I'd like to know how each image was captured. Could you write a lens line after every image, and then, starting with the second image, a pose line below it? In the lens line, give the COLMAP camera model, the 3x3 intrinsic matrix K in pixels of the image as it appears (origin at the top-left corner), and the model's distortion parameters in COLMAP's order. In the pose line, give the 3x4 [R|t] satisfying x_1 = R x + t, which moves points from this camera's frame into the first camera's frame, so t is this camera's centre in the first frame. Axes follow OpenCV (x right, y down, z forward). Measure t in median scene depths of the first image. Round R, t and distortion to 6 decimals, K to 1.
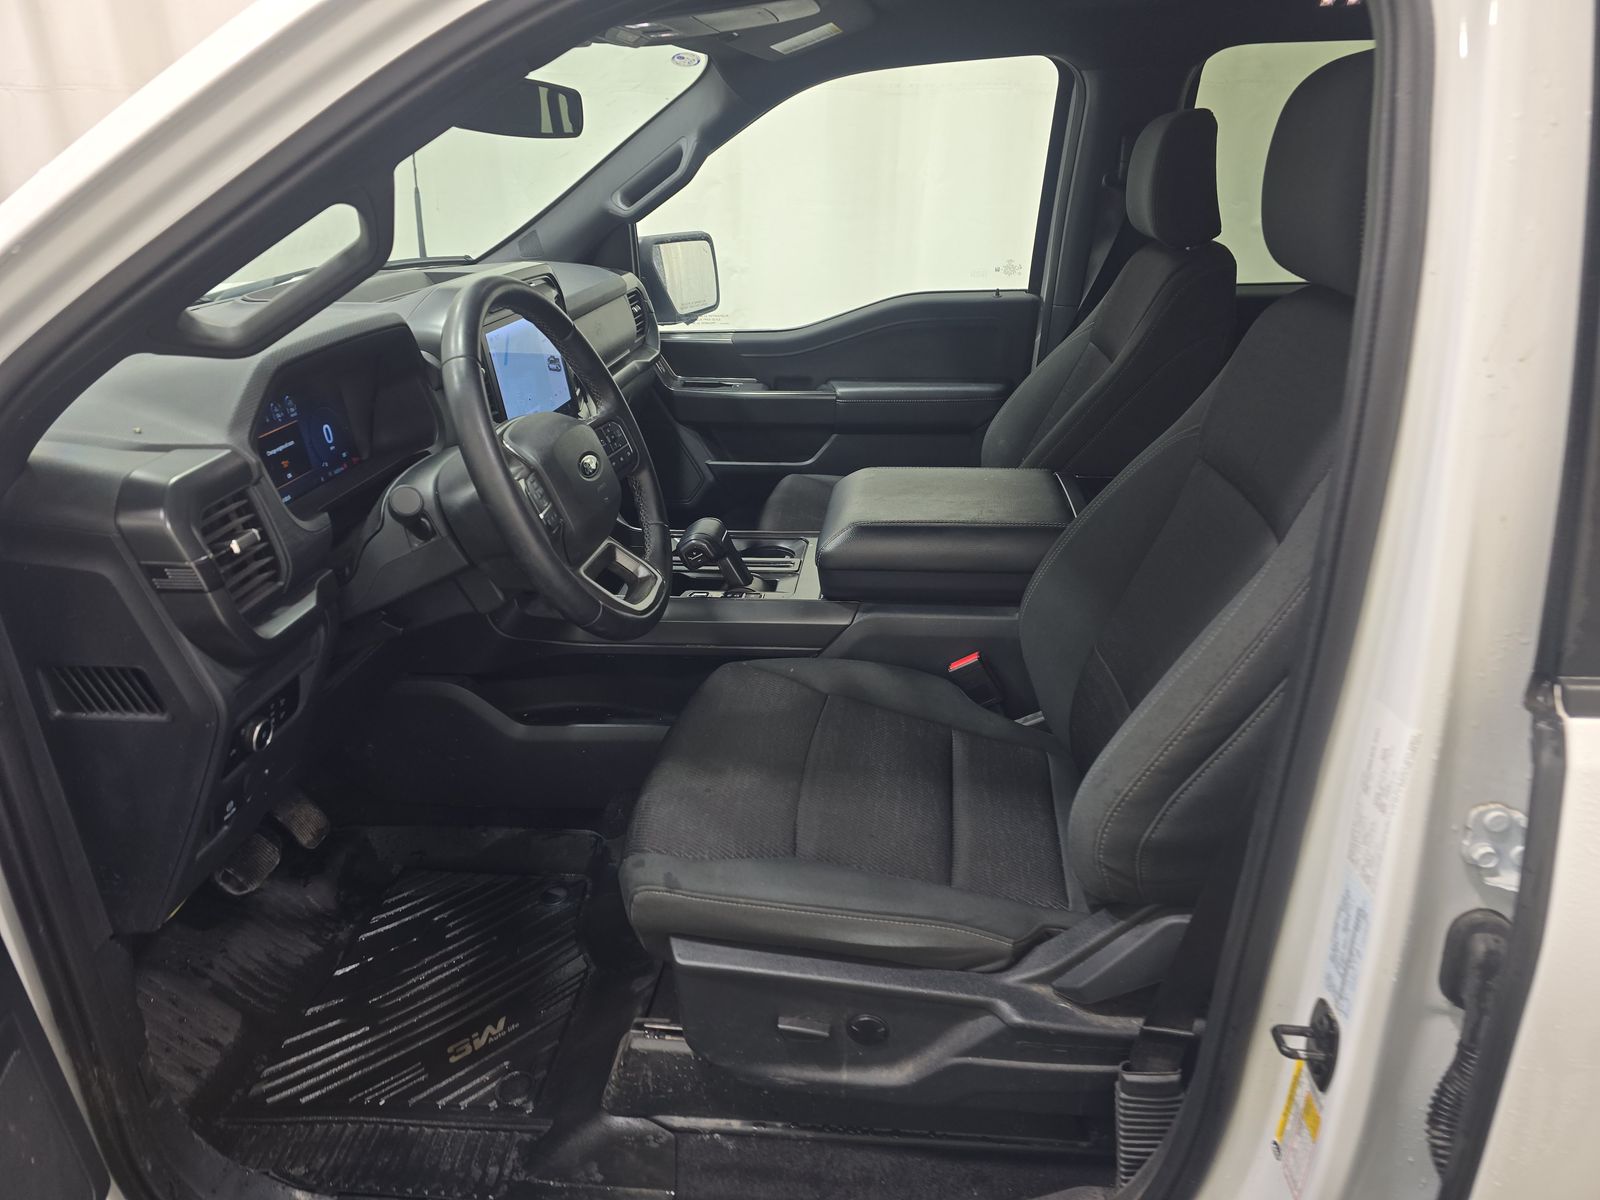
lens RADIAL K [[1076.0, 0, 791.4], [0, 1076.0, 604.0], [0, 0, 1]] dist [0.044720, -0.040516]
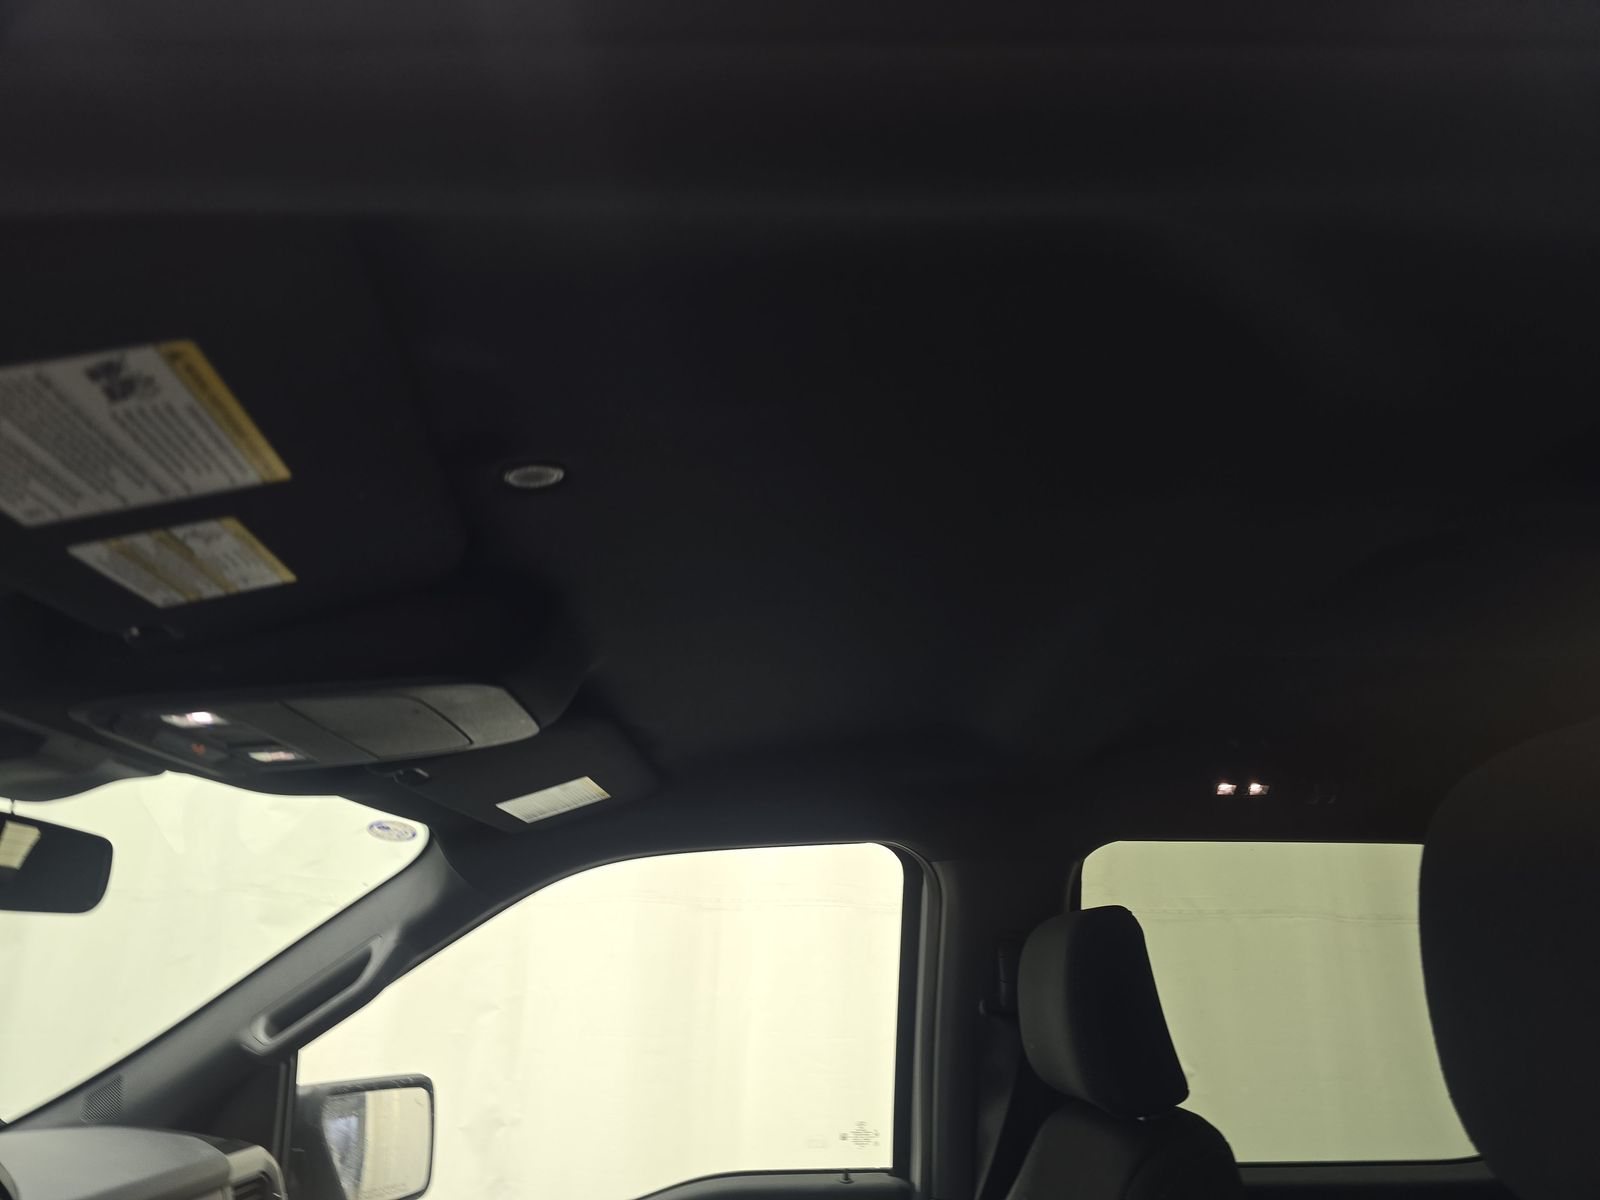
lens RADIAL K [[1076.0, 0, 786.4], [0, 1076.0, 599.4], [0, 0, 1]] dist [0.044720, -0.040516]
pose [[0.991687, 0.057147, 0.115285, 0.062922], [0.035077, 0.741958, -0.669529, -0.115101], [-0.123798, 0.668007, 0.733785, 0.308489]]
